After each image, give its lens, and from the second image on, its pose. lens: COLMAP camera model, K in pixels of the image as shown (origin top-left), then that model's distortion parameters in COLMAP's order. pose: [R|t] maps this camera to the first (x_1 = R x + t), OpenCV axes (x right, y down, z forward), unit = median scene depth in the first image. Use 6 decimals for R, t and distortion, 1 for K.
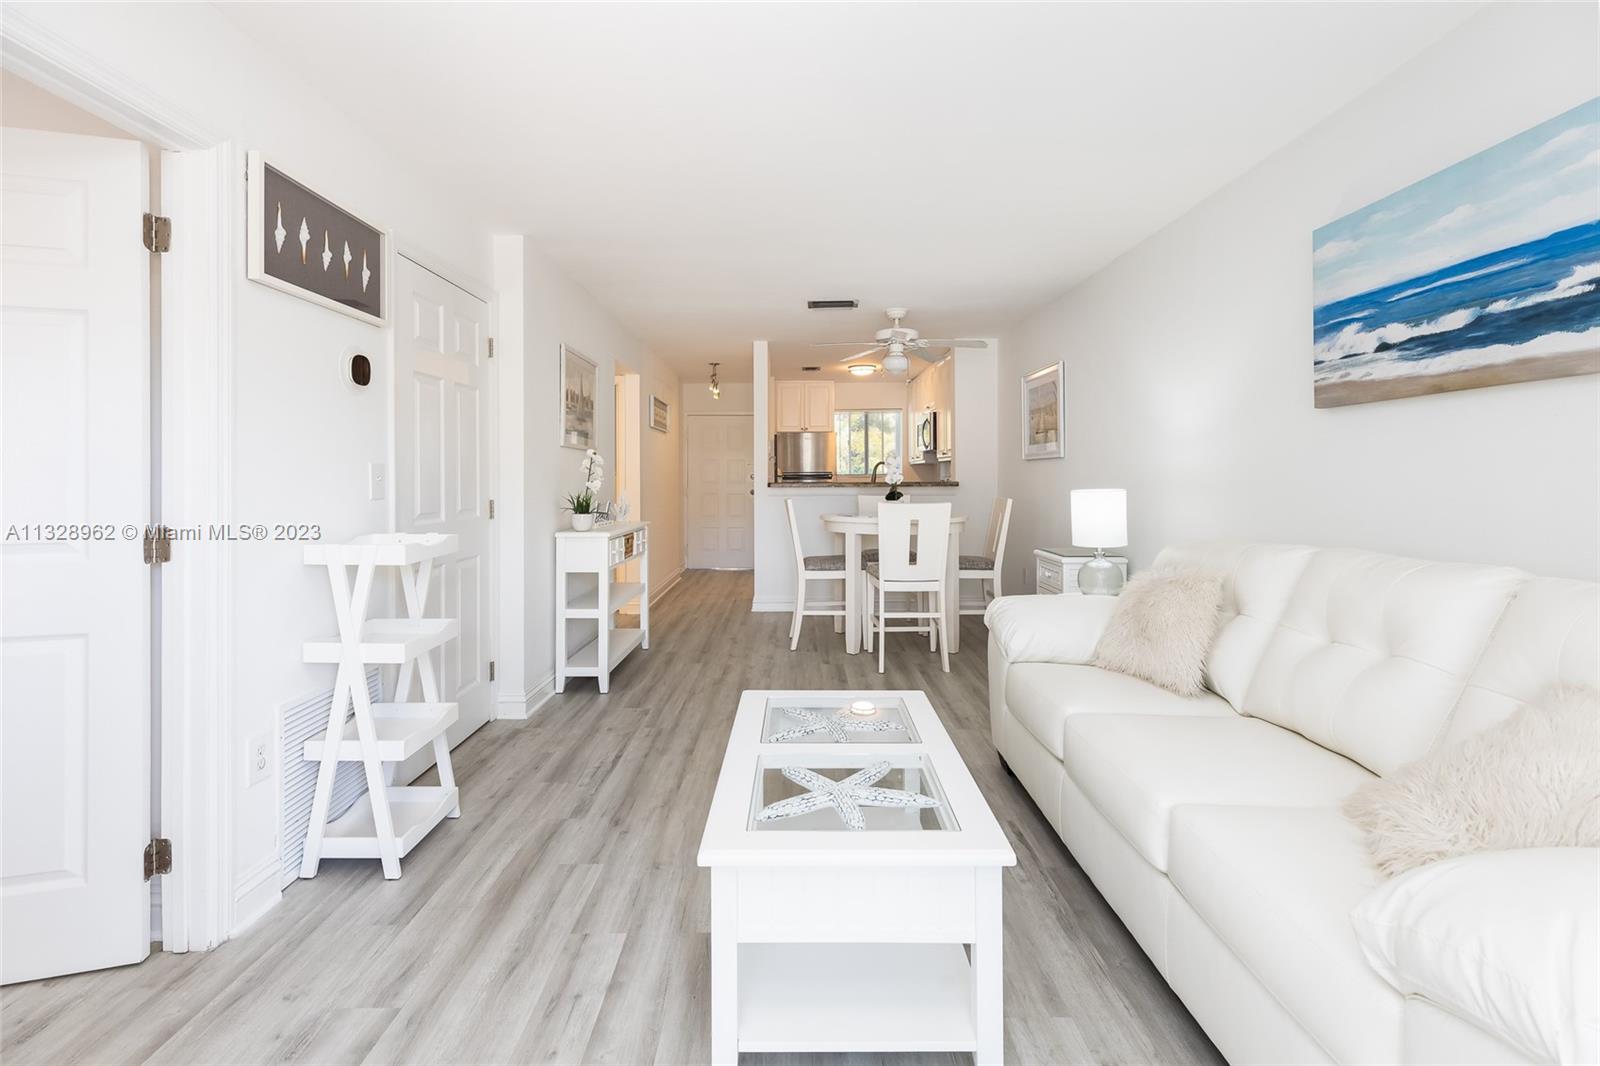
lens RADIAL K [[729.4, 0, 796.6], [0, 729.4, 474.6], [0, 0, 1]] dist [0.001617, 0.000116]
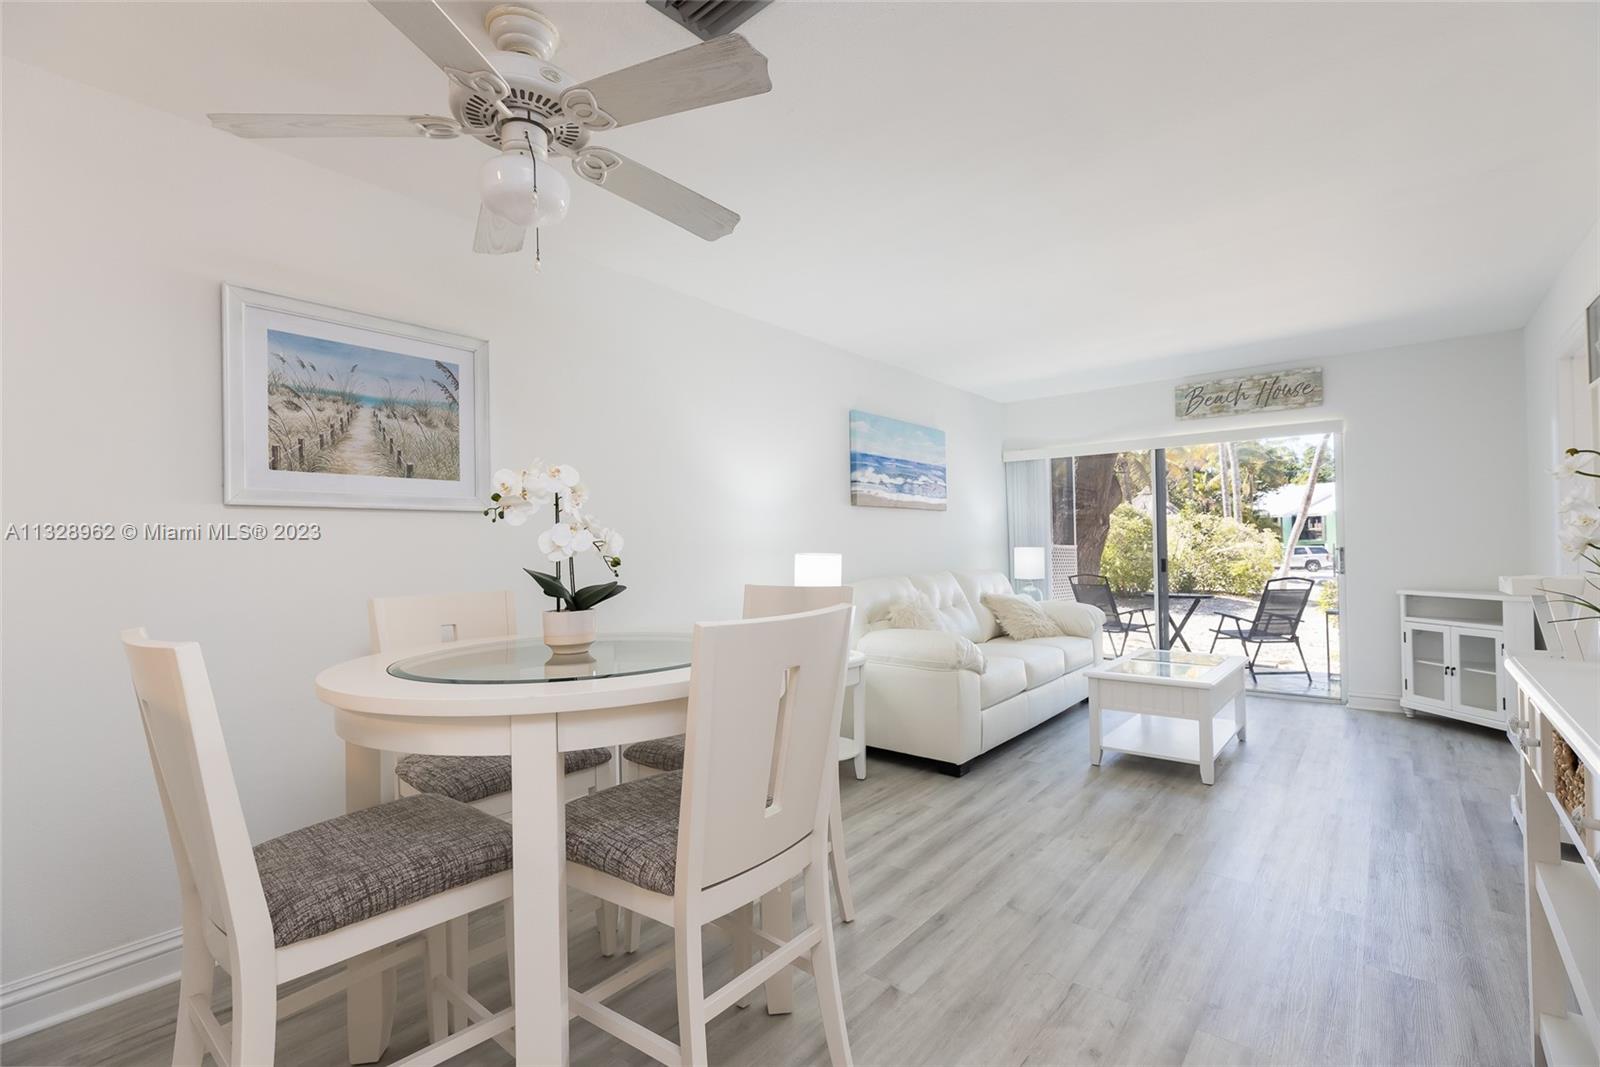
lens RADIAL K [[711.8, 0, 798.1], [0, 711.8, 539.5], [0, 0, 1]] dist [0.003125, -0.000155]
pose [[-0.768880, 0.023849, 0.638948, -0.338853], [0.018769, 0.999715, -0.014729, 0.020545], [-0.639118, 0.000667, -0.769109, 2.543490]]
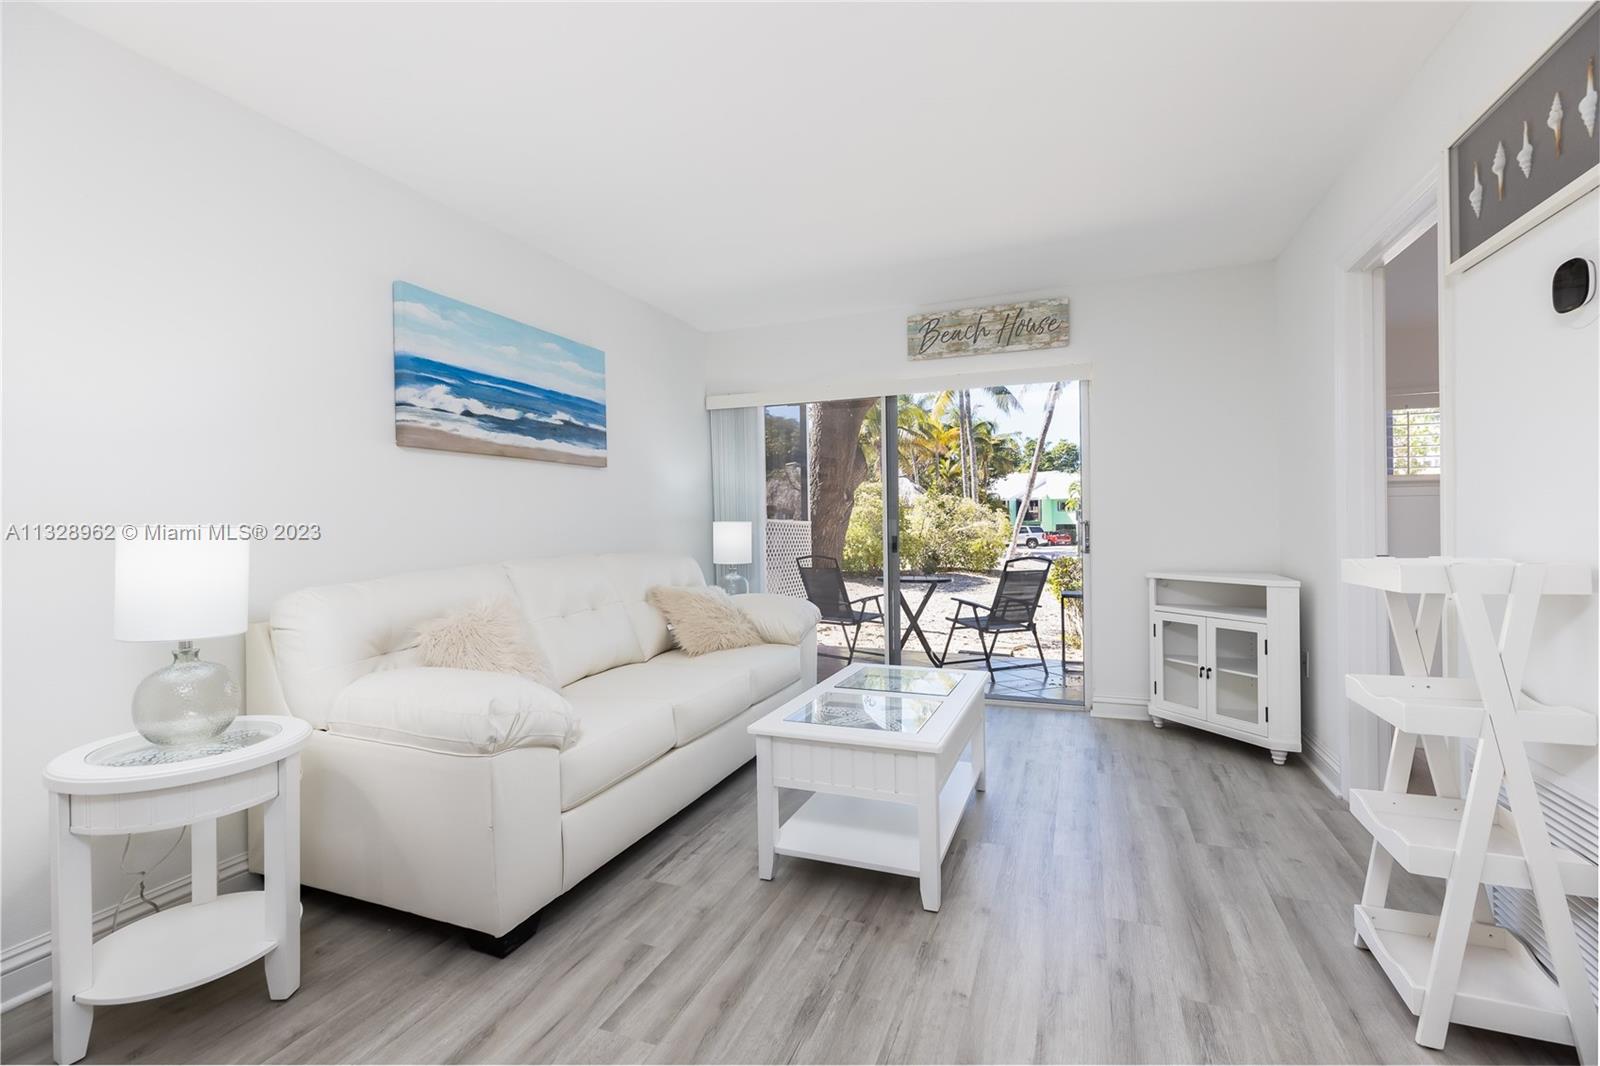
lens RADIAL K [[707.1, 0, 794.5], [0, 707.1, 528.6], [0, 0, 1]] dist [0.004039, 0.000275]
pose [[-0.924732, 0.015934, 0.380285, -0.228084], [0.018771, 0.999817, 0.003751, 0.040807], [-0.380156, 0.010607, -0.924862, 1.790704]]
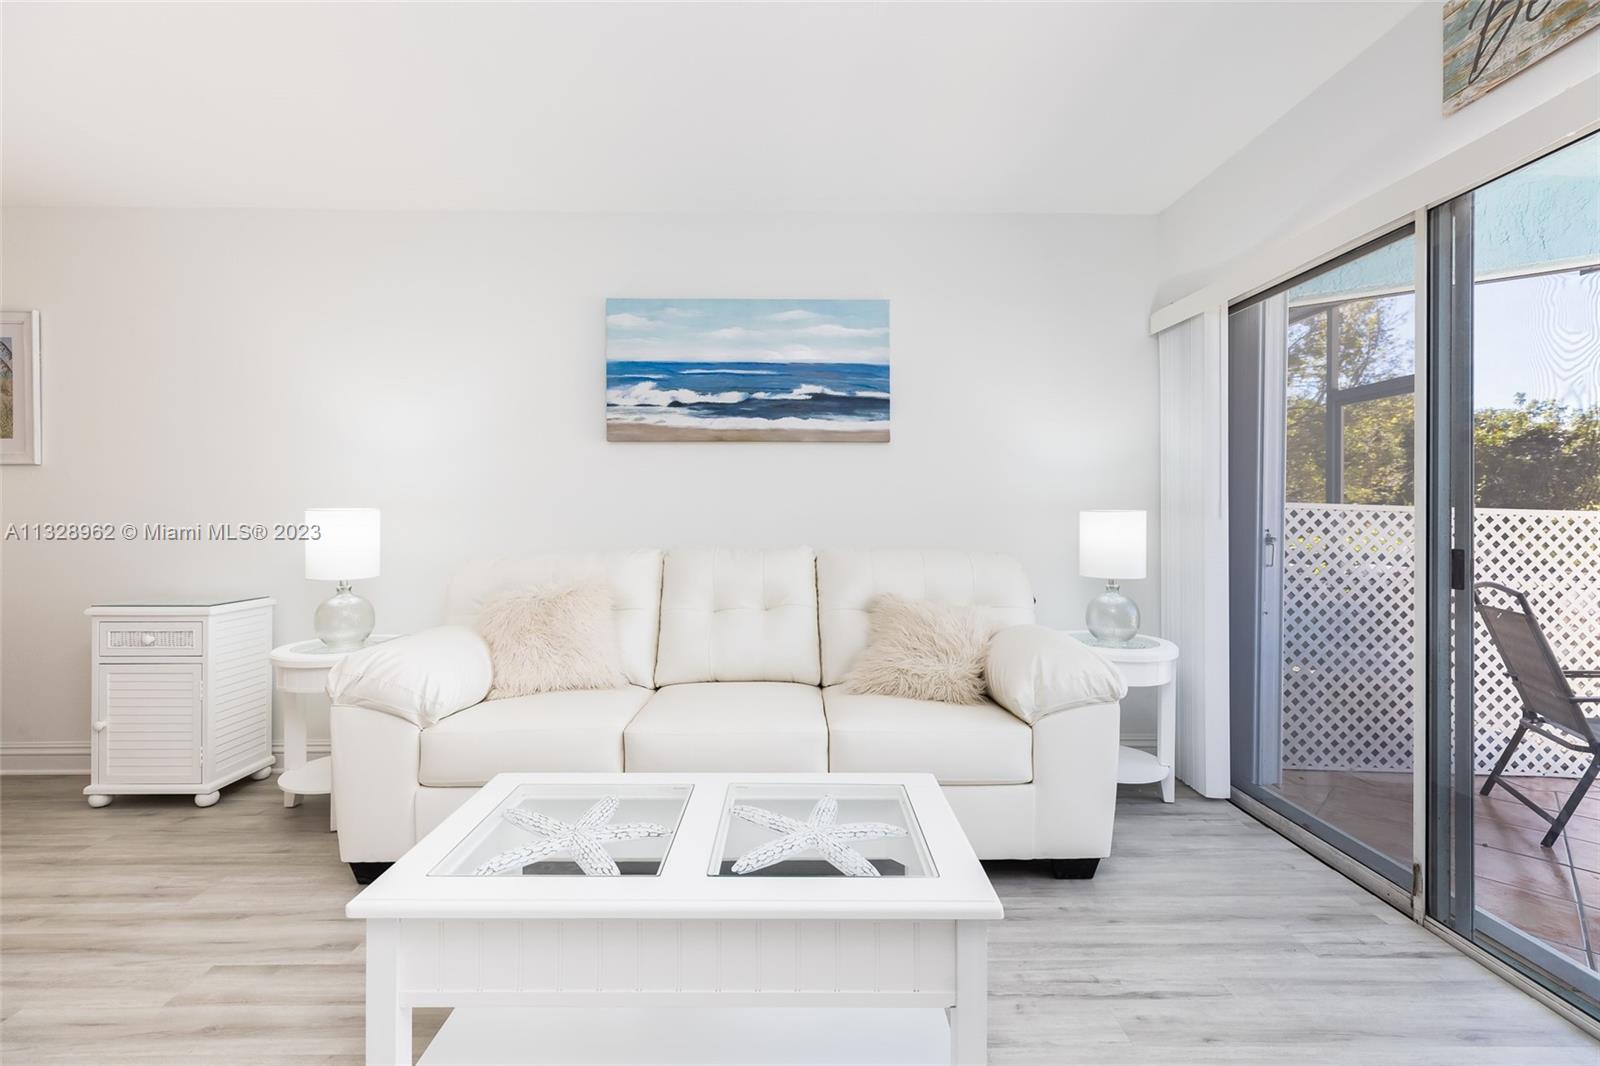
lens RADIAL K [[728.9, 0, 797.9], [0, 728.9, 518.5], [0, 0, 1]] dist [0.002094, -0.000088]
pose [[-0.013440, 0.000093, 0.999910, -0.550603], [-0.003322, 0.999994, -0.000138, 0.041524], [-0.999904, -0.003324, -0.013439, 0.705333]]
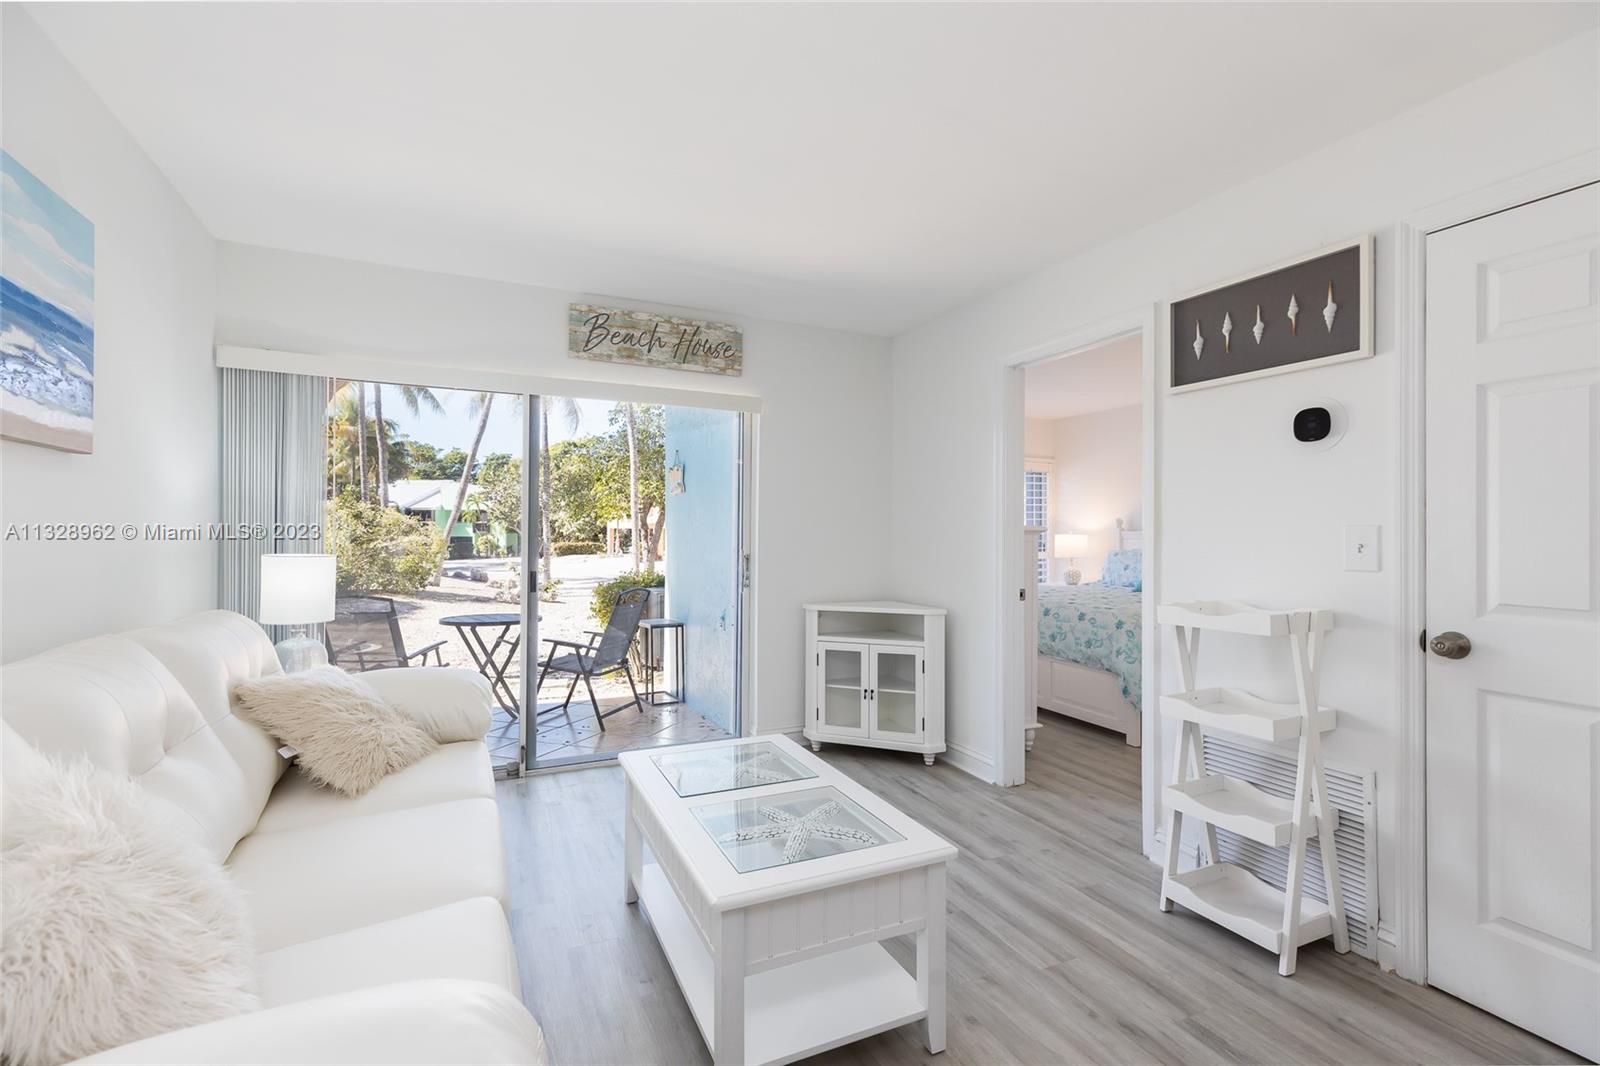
lens RADIAL K [[711.7, 0, 792.8], [0, 711.7, 527.4], [0, 0, 1]] dist [0.005091, -0.000037]
pose [[-0.910556, -0.004283, -0.413364, 0.355375], [-0.001431, 0.999973, -0.007209, -0.009484], [0.413384, -0.005973, -0.910537, 1.548228]]
